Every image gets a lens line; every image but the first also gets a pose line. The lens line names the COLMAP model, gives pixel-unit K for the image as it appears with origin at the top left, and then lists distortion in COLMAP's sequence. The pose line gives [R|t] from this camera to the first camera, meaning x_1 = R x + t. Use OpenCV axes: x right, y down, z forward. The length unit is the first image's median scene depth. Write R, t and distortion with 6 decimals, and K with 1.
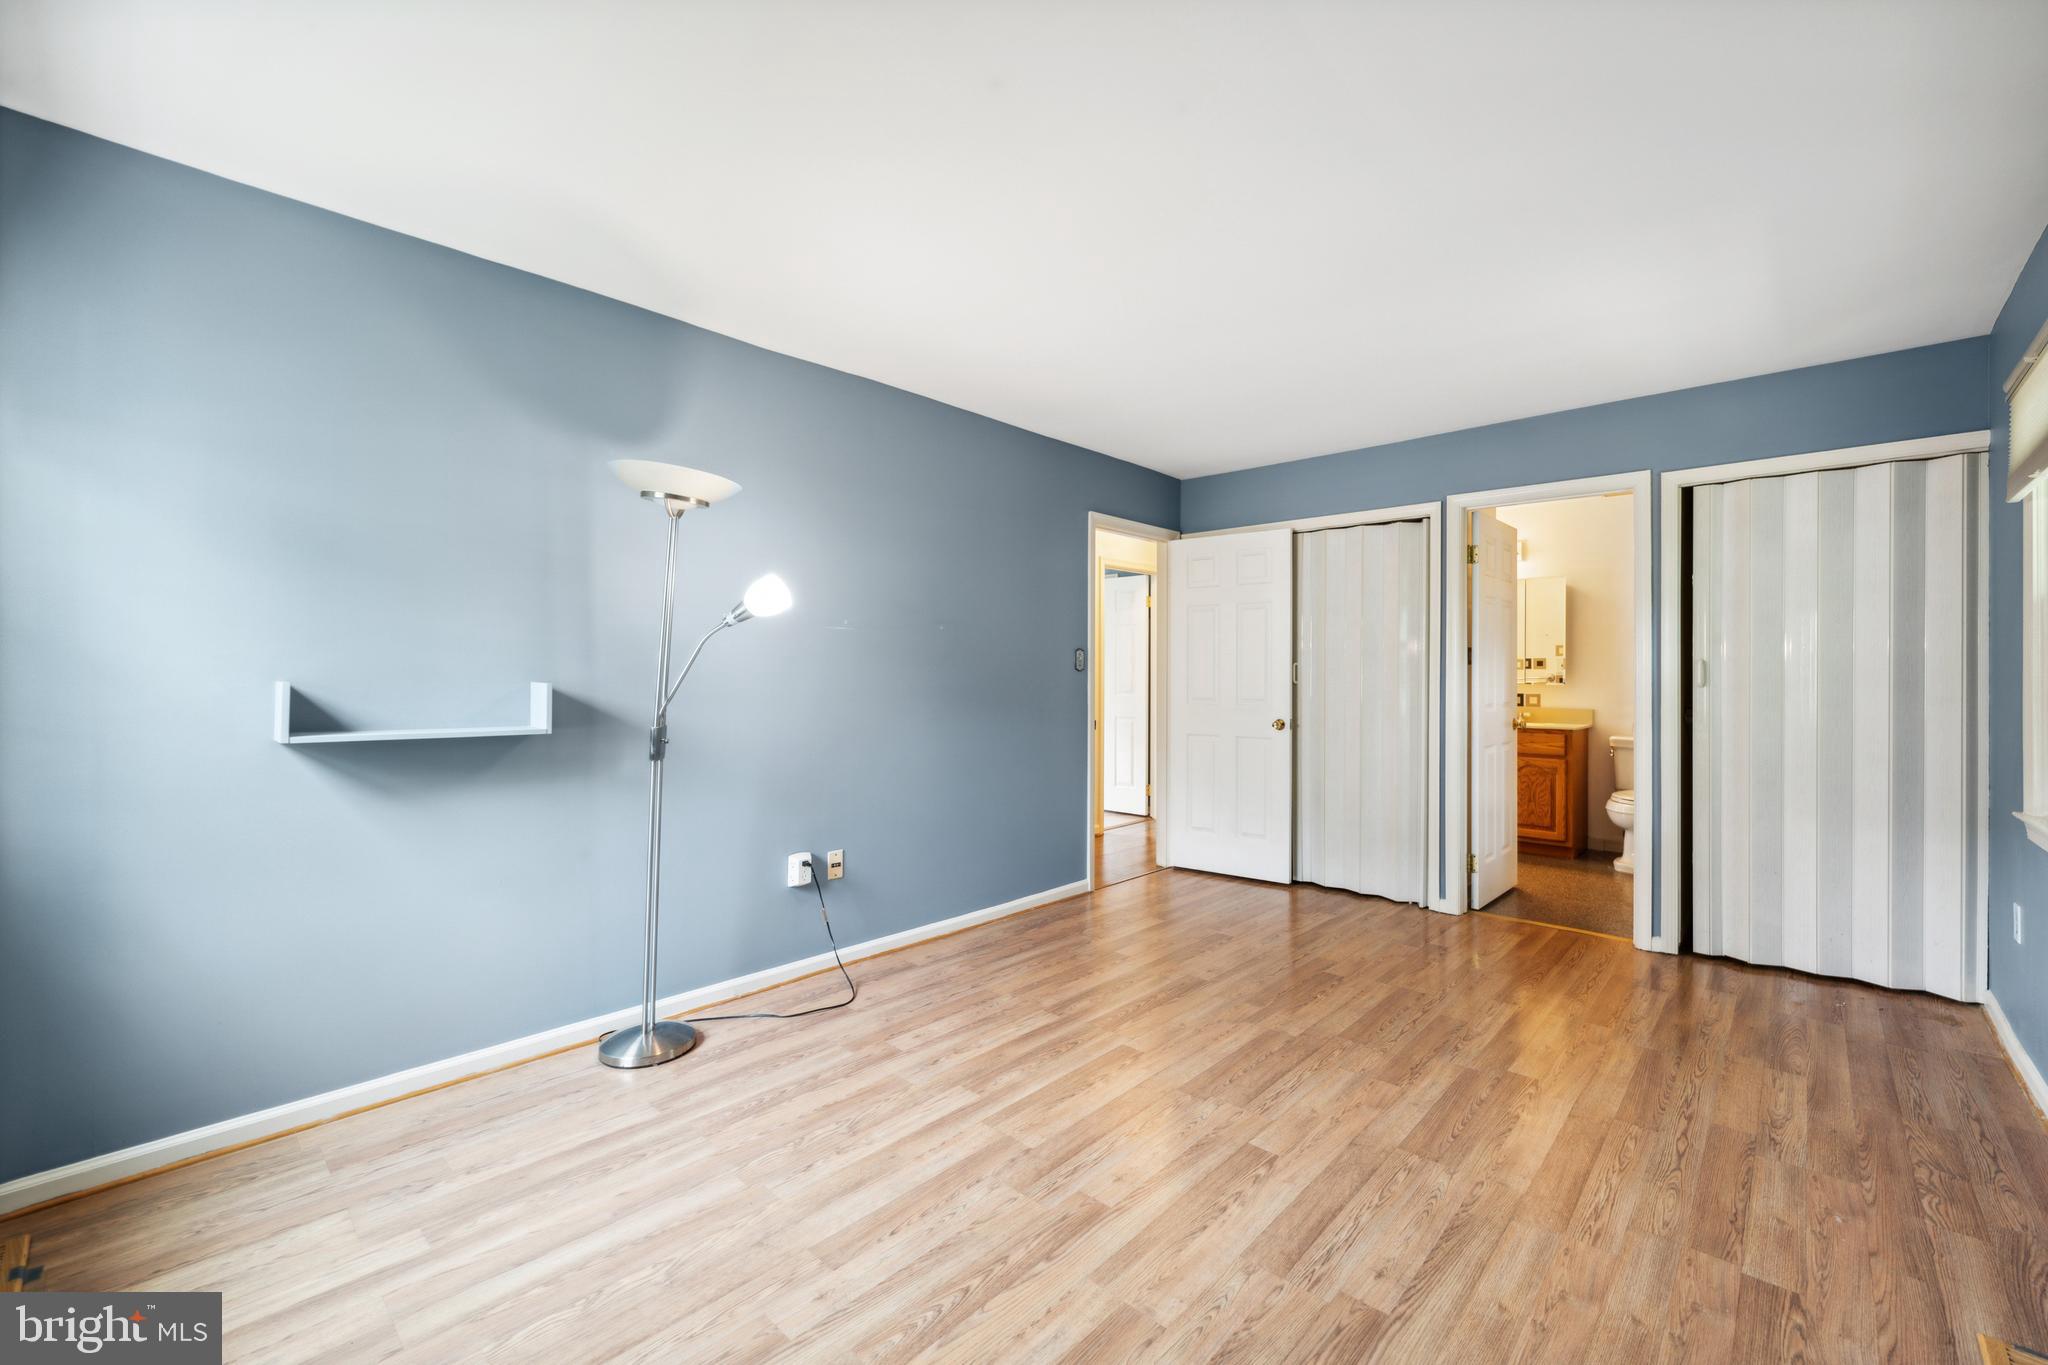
lens RADIAL K [[840.0, 0, 1025.5], [0, 840.0, 677.2], [0, 0, 1]] dist [0.000468, 0.001105]
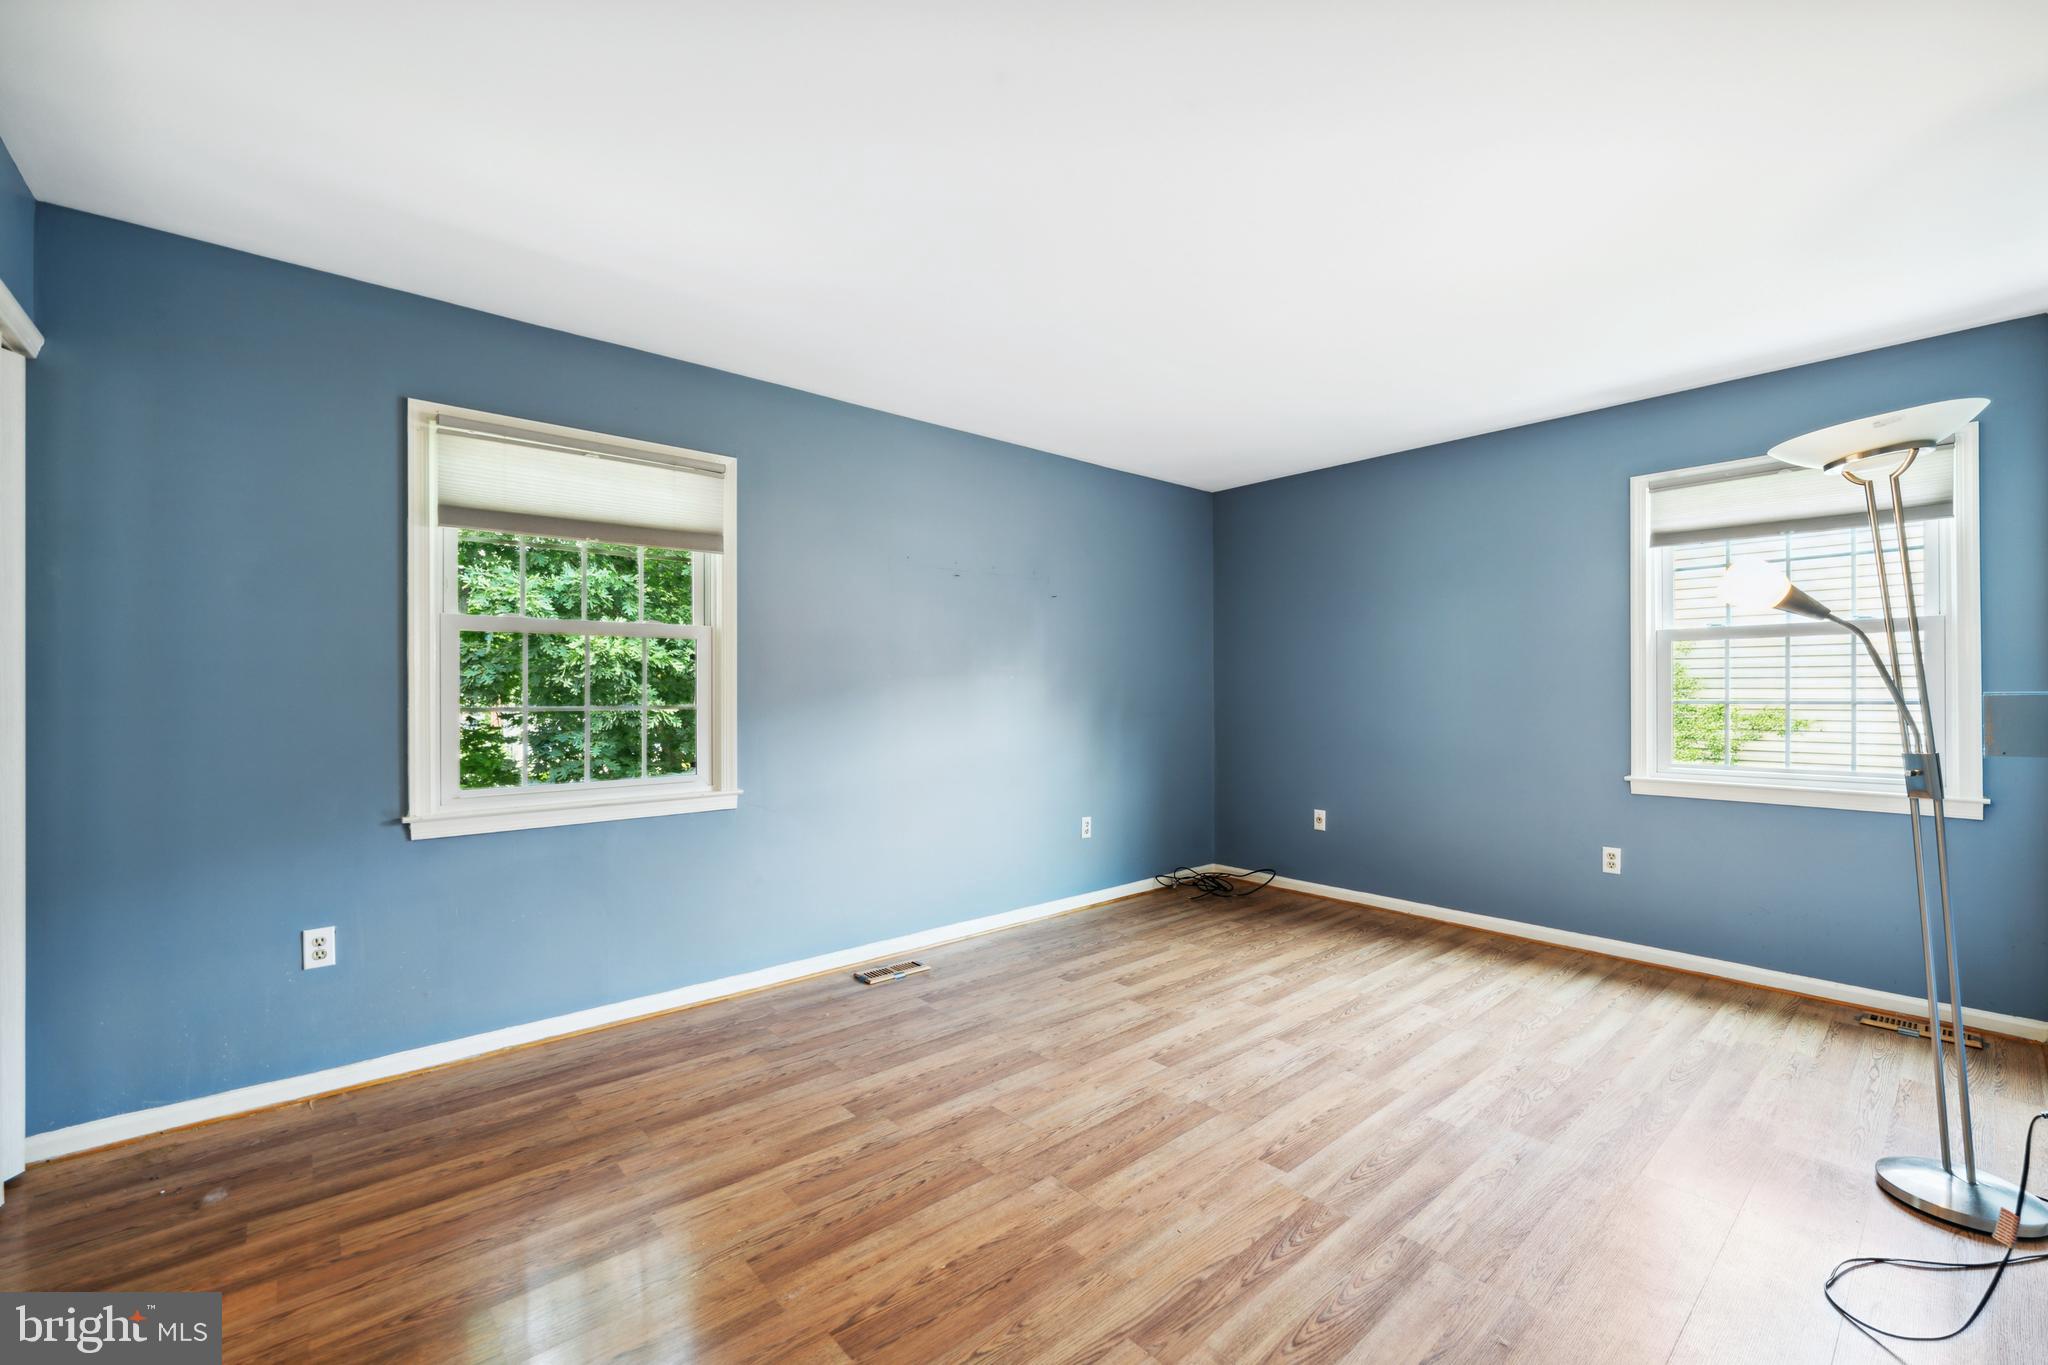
lens RADIAL K [[840.0, 0, 1023.6], [0, 840.0, 684.1], [0, 0, 1]] dist [0.000468, 0.001105]
pose [[-0.994498, 0.000754, 0.104750, 0.328290], [0.000142, 0.999983, -0.005845, -0.001866], [-0.104752, -0.005798, -0.994481, 2.136121]]
